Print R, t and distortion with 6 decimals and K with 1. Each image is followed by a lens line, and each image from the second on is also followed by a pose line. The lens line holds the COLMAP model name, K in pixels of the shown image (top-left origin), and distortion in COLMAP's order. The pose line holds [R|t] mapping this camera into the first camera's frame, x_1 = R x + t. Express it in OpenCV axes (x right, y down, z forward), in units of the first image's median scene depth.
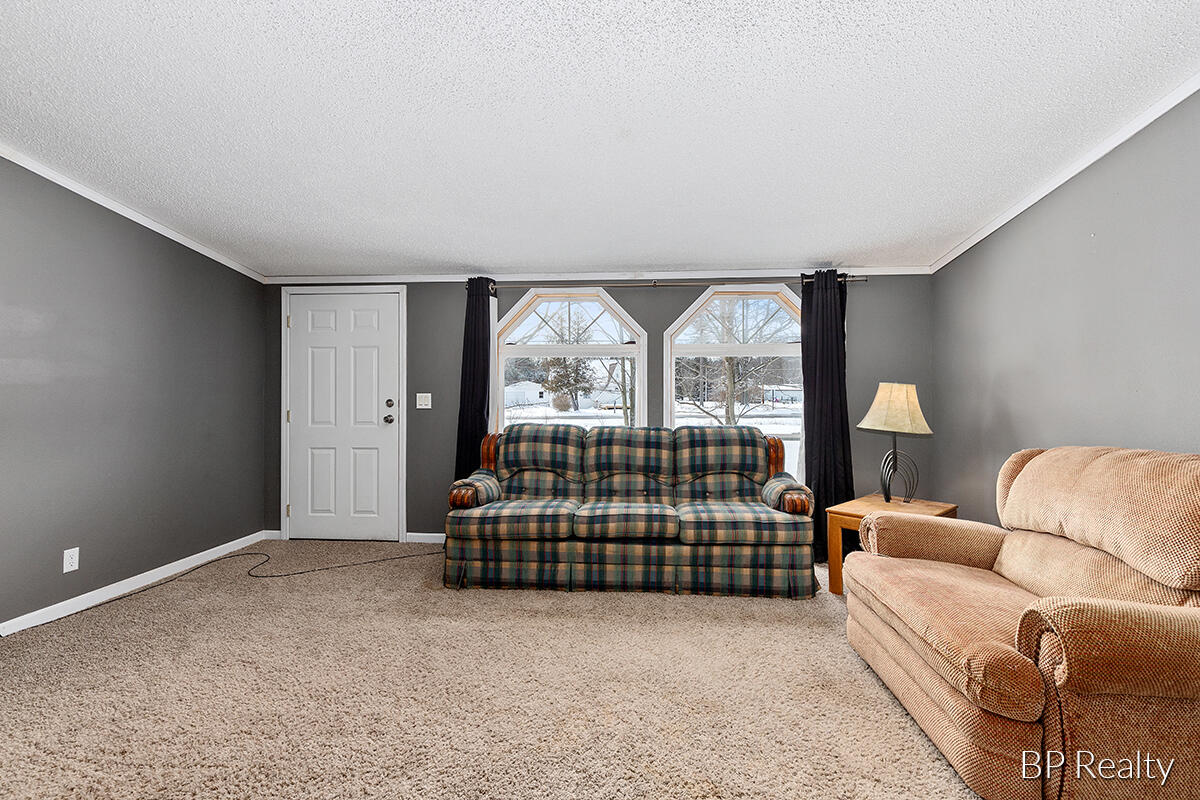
lens RADIAL K [[543.9, 0, 601.0], [0, 543.9, 389.5], [0, 0, 1]] dist [0.012035, -0.002173]
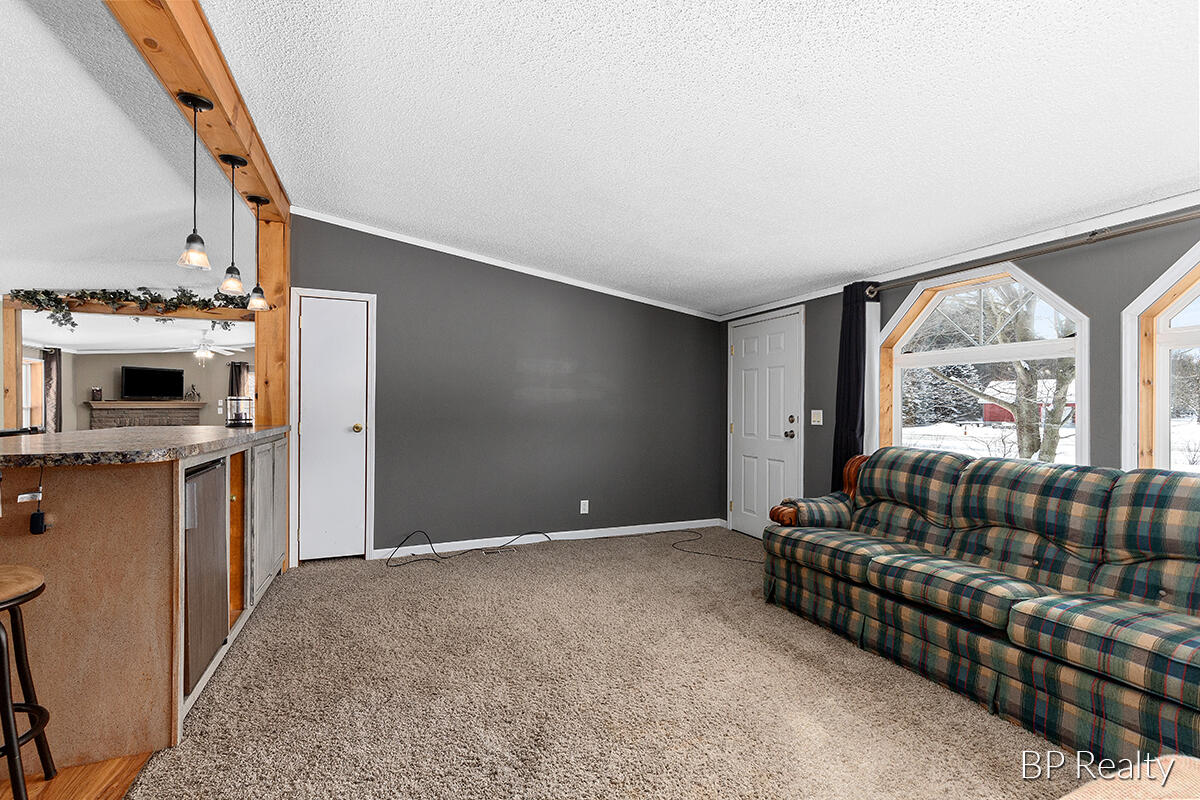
lens RADIAL K [[543.9, 0, 610.0], [0, 543.9, 403.2], [0, 0, 1]] dist [0.012035, -0.002173]
pose [[0.463449, -0.003991, -0.886114, 0.427859], [-0.001246, 0.999986, -0.005155, 0.000371], [0.886123, 0.003493, 0.463438, 0.227818]]
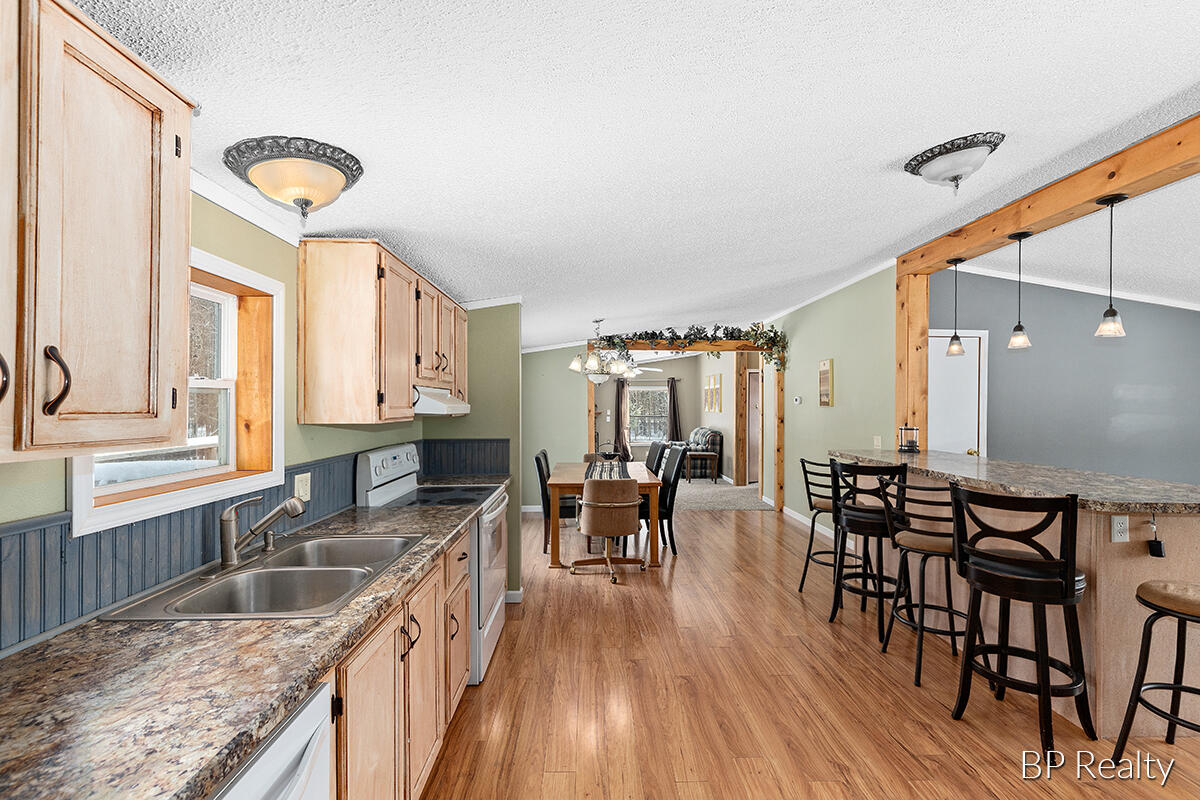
lens RADIAL K [[543.9, 0, 607.3], [0, 543.9, 405.9], [0, 0, 1]] dist [0.012035, -0.002173]
pose [[0.118290, -0.001482, -0.992978, 0.330048], [-0.005410, 0.999983, -0.002137, -0.051809], [0.992964, 0.005625, 0.118280, -0.662750]]
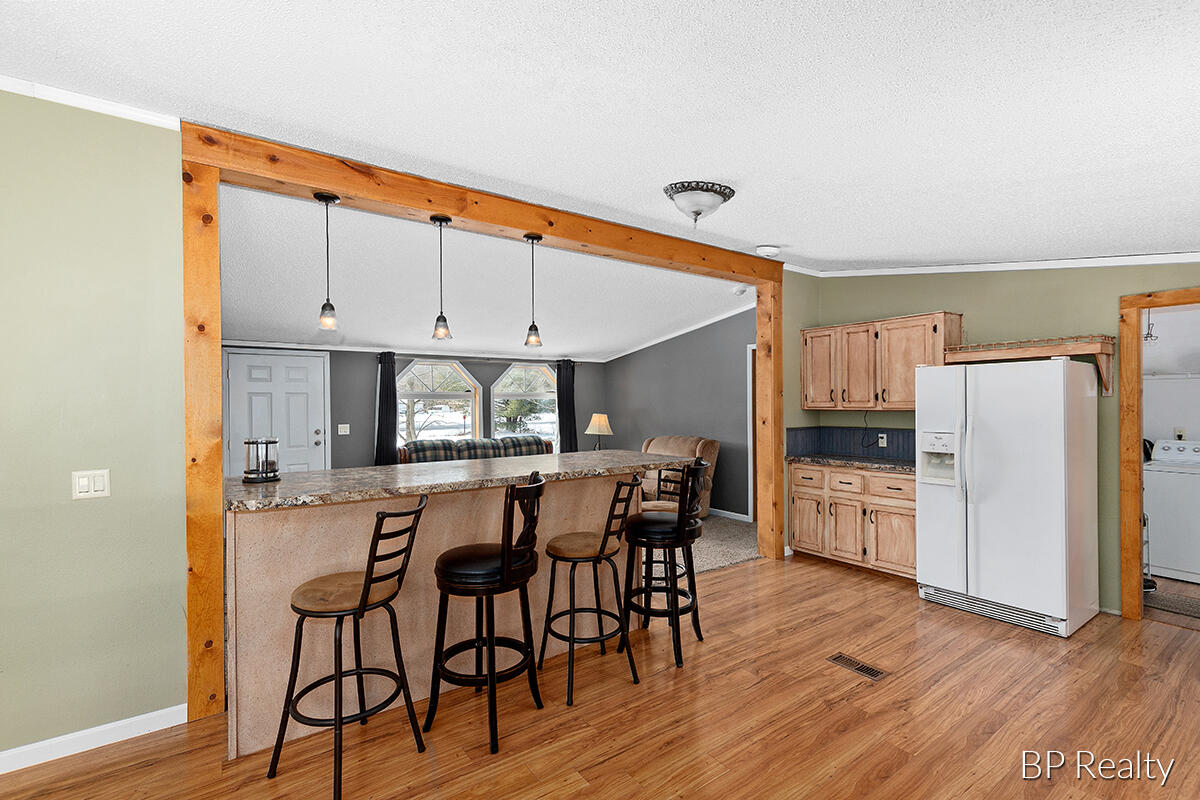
lens RADIAL K [[543.9, 0, 605.8], [0, 543.9, 402.7], [0, 0, 1]] dist [0.012035, -0.002173]
pose [[0.760133, -0.007036, 0.649730, -0.842243], [0.008718, 0.999962, 0.000629, -0.053496], [-0.649710, 0.005186, 0.760165, -0.688648]]
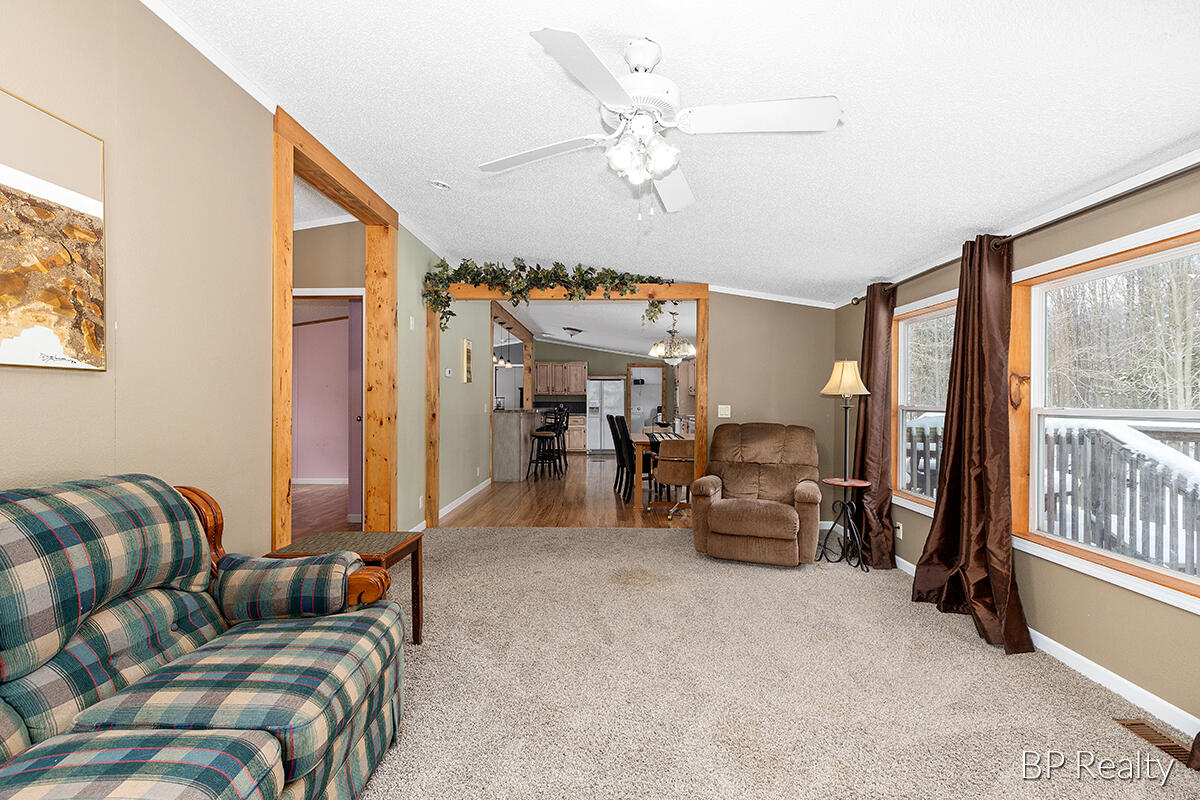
lens RADIAL K [[543.9, 0, 599.3], [0, 543.9, 401.4], [0, 0, 1]] dist [0.012035, -0.002173]
pose [[-0.067163, -0.003191, 0.997737, -2.907100], [-0.002204, 0.999993, 0.003050, -0.002015], [-0.997740, -0.001994, -0.067170, -0.150909]]
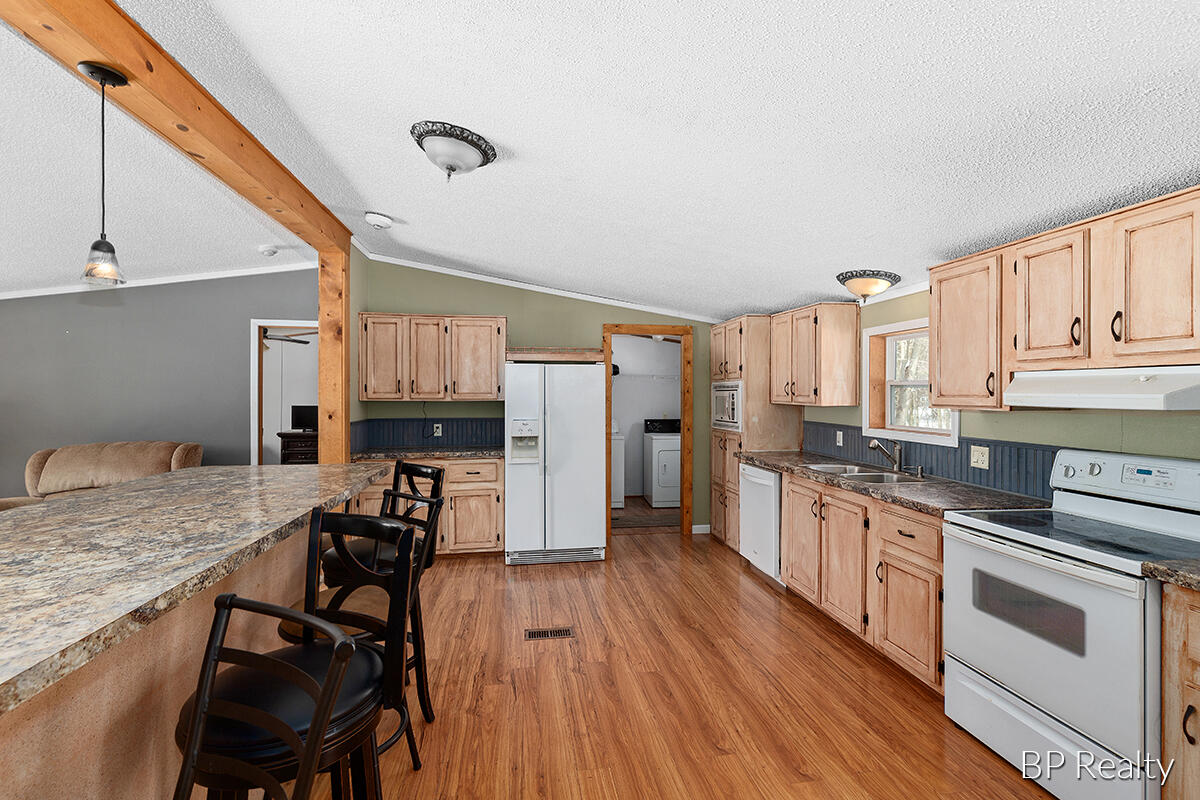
lens RADIAL K [[543.9, 0, 605.8], [0, 543.9, 392.4], [0, 0, 1]] dist [0.012035, -0.002173]
pose [[-0.248612, -0.002906, 0.968599, -0.914876], [-0.002481, 0.999994, 0.002364, -0.055324], [-0.968600, -0.001816, -0.248618, -0.209310]]
